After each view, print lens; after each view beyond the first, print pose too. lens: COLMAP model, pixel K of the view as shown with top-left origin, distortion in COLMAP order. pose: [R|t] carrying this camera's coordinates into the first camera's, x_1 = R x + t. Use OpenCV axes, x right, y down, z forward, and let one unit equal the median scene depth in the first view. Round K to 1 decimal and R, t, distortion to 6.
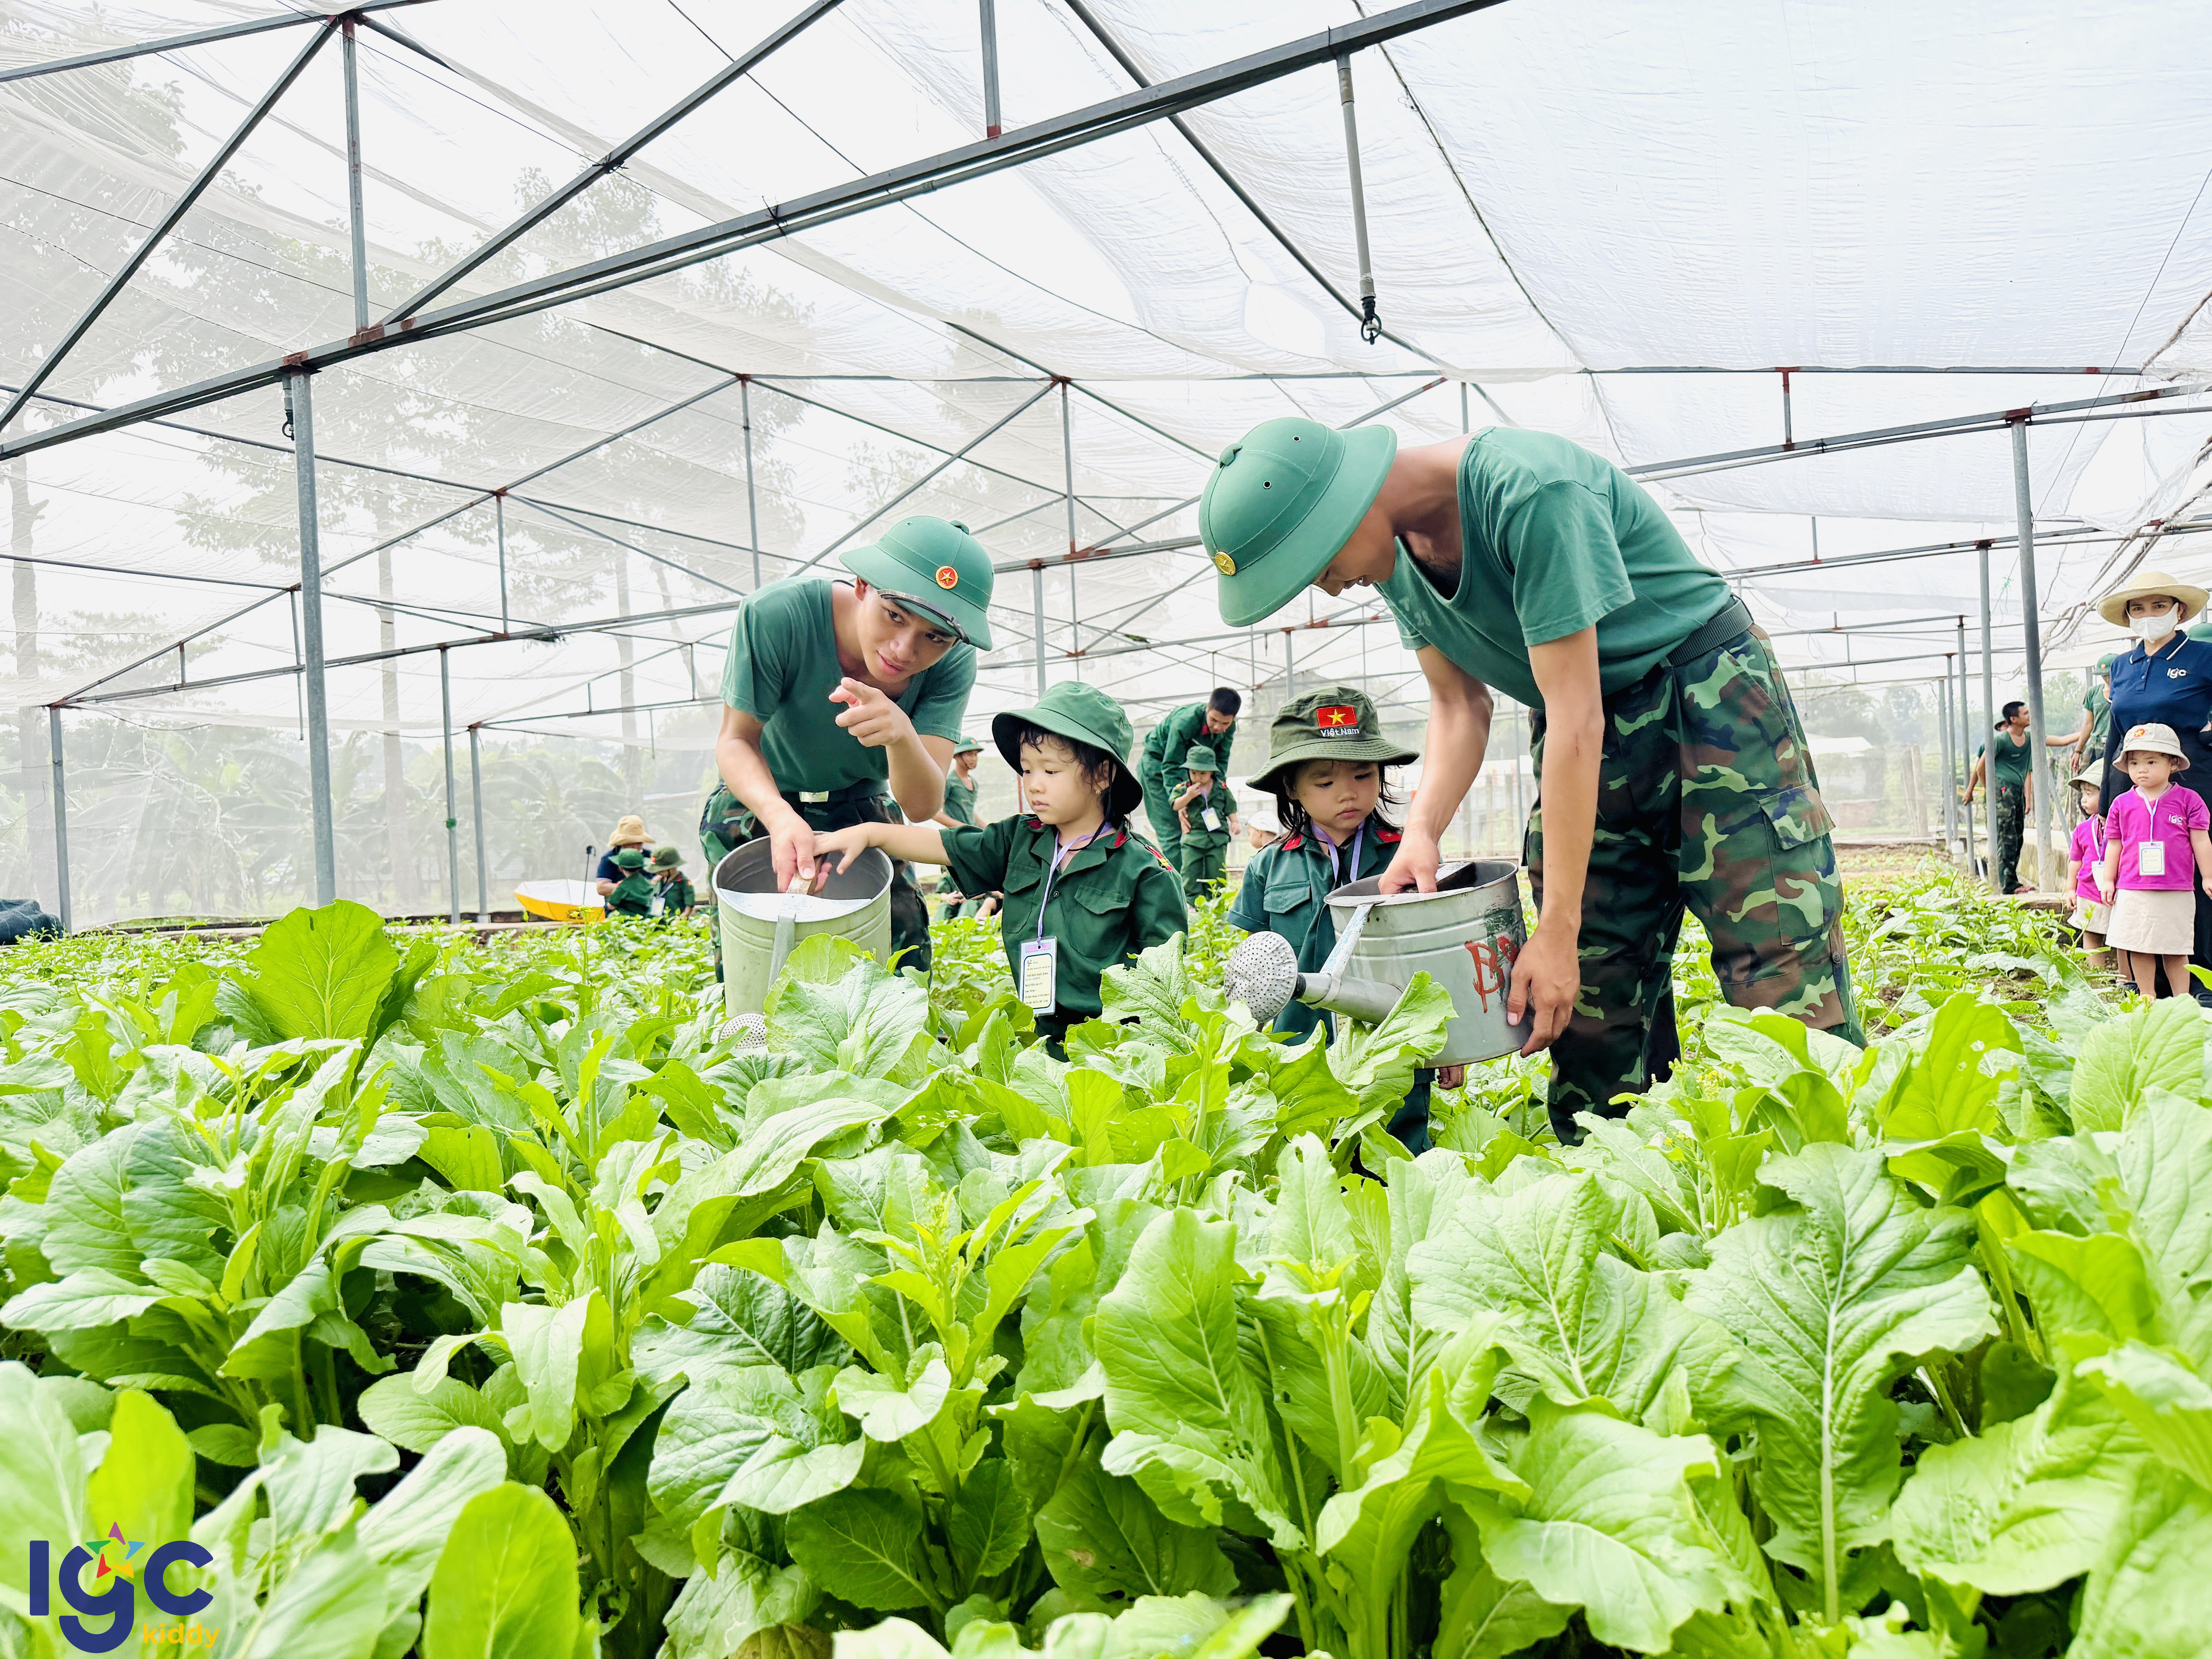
lens RADIAL K [[1552.3, 0, 1106.0], [0, 1552.3, 829.5], [0, 0, 1]] dist [0.003247, -0.067329]
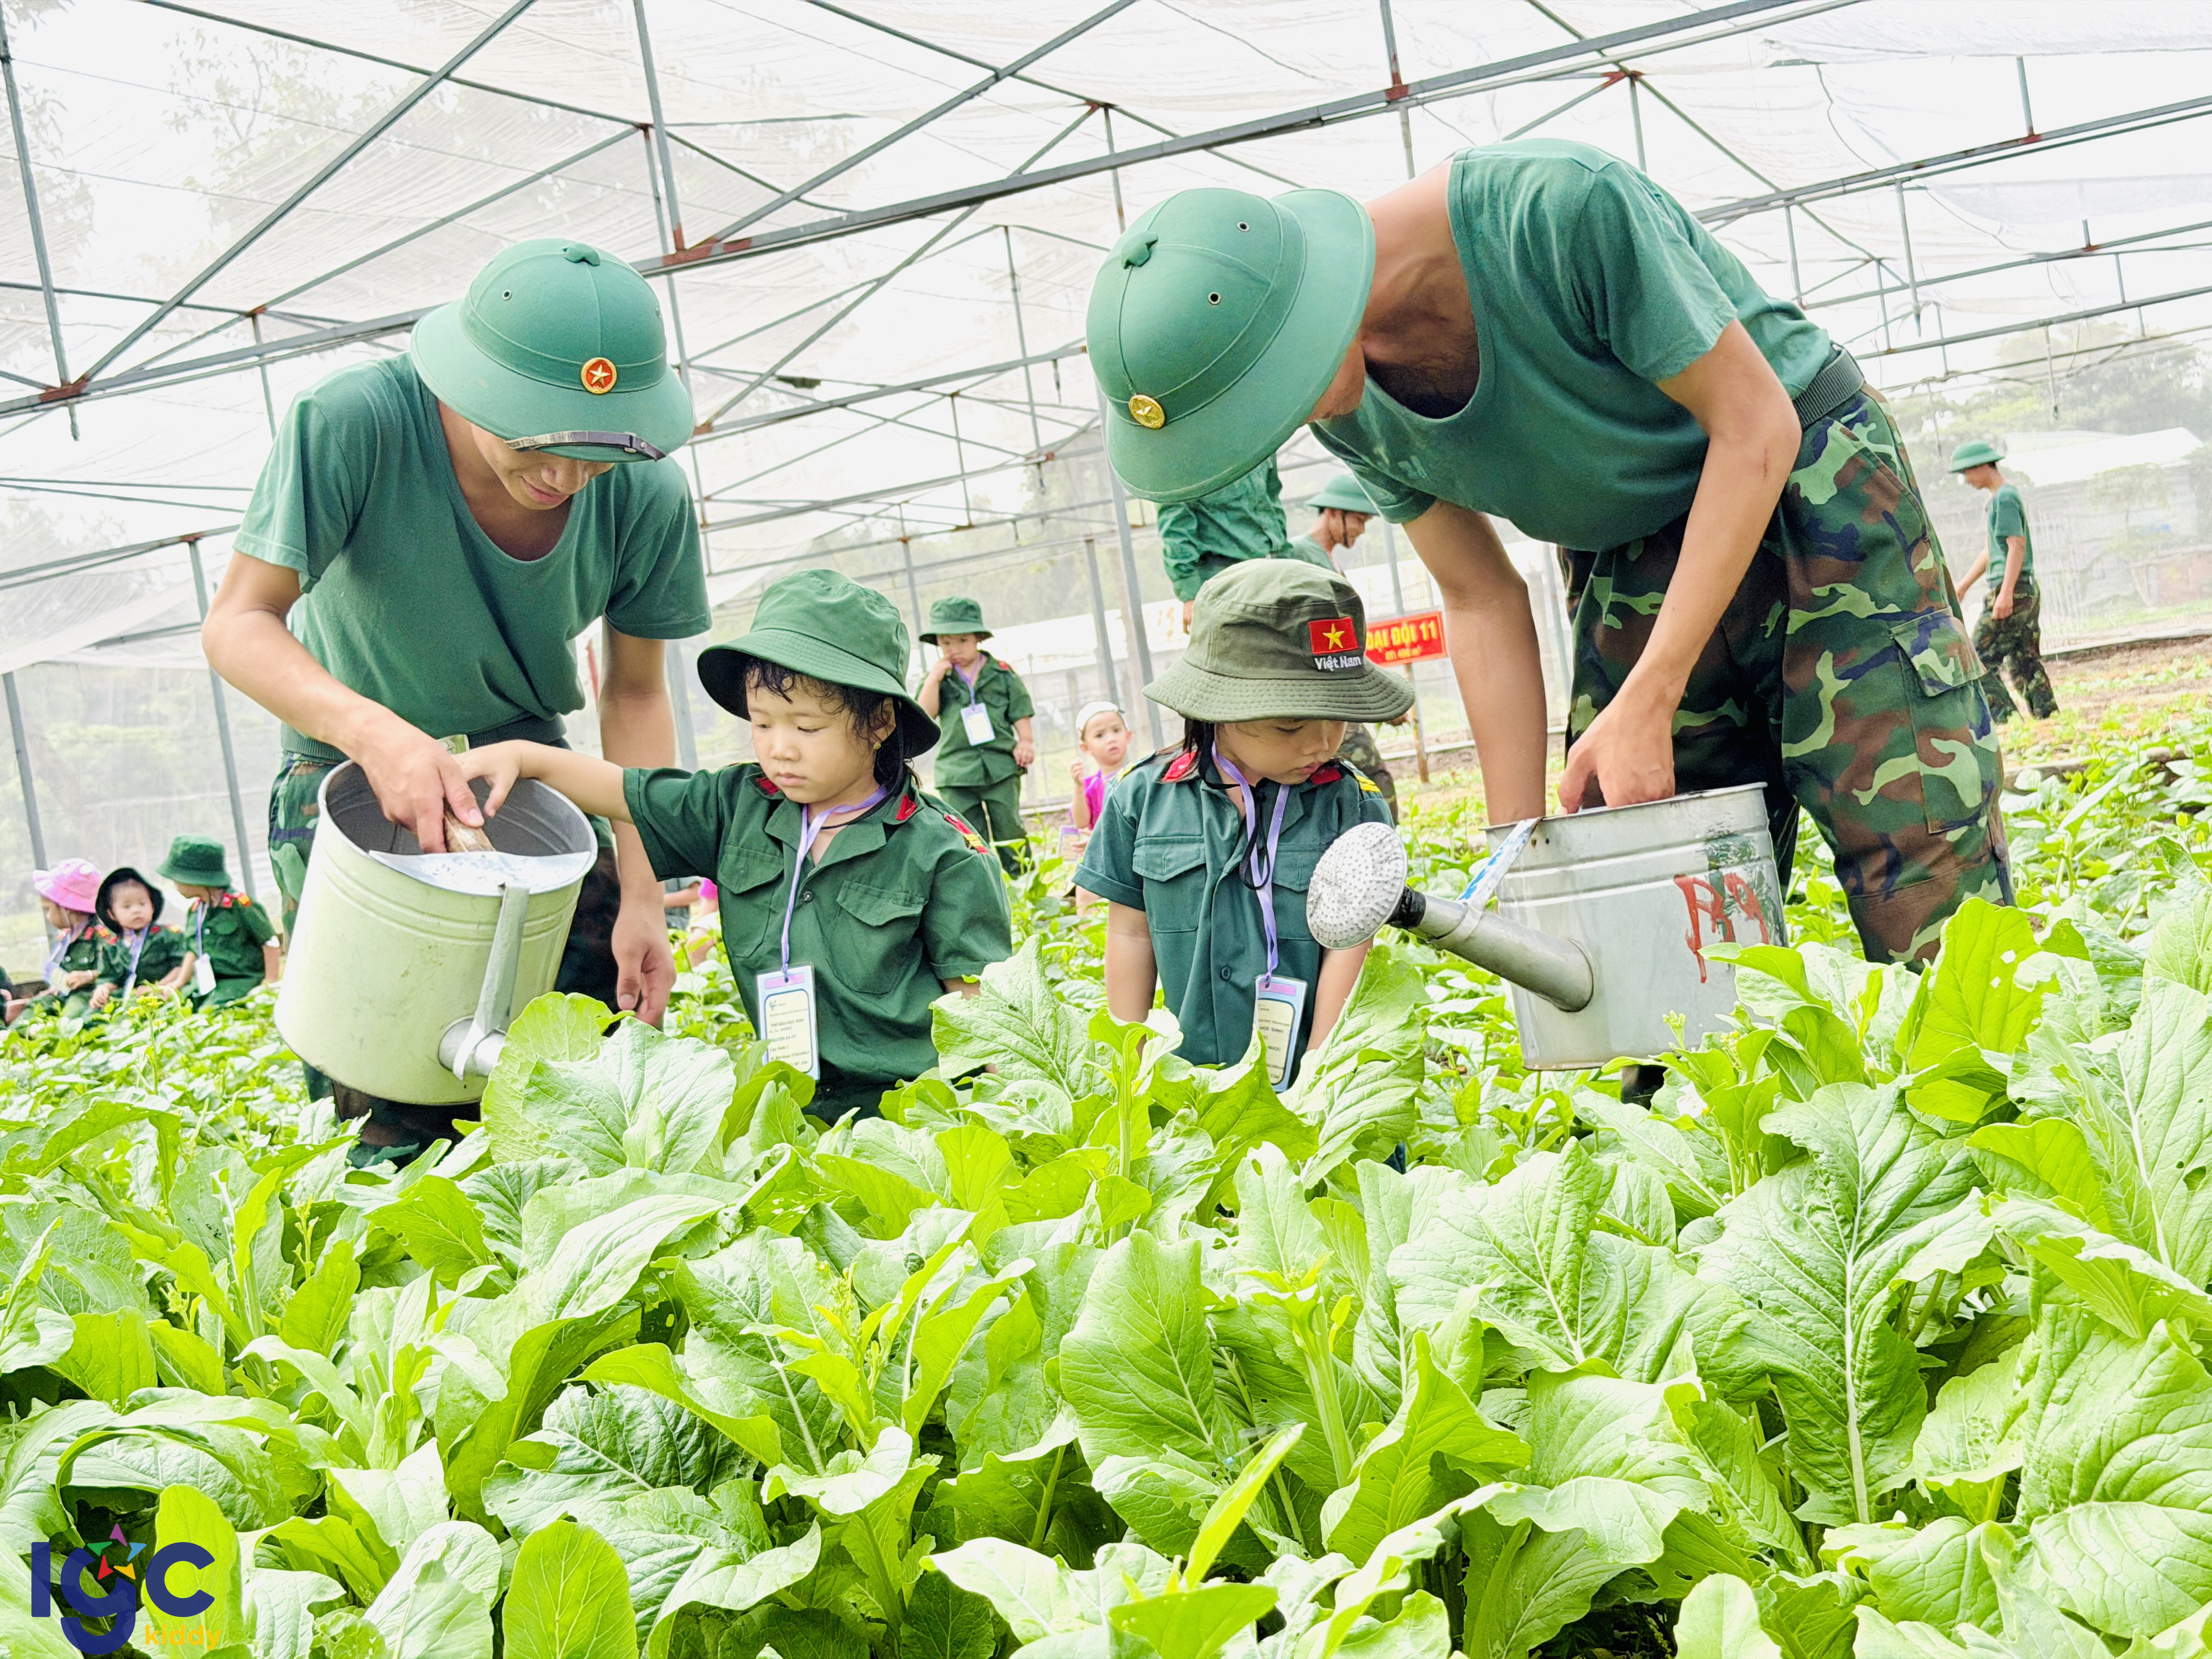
lens RADIAL K [[3088.2, 0, 1036.1], [0, 3088.2, 760.4], [0, 0, 1]] dist [-0.263598, 1.217813]
pose [[0.990364, -0.108859, 0.085614, -0.125507], [0.108355, 0.994057, 0.010529, -0.052310], [-0.086252, -0.001151, 0.996273, -0.735760]]
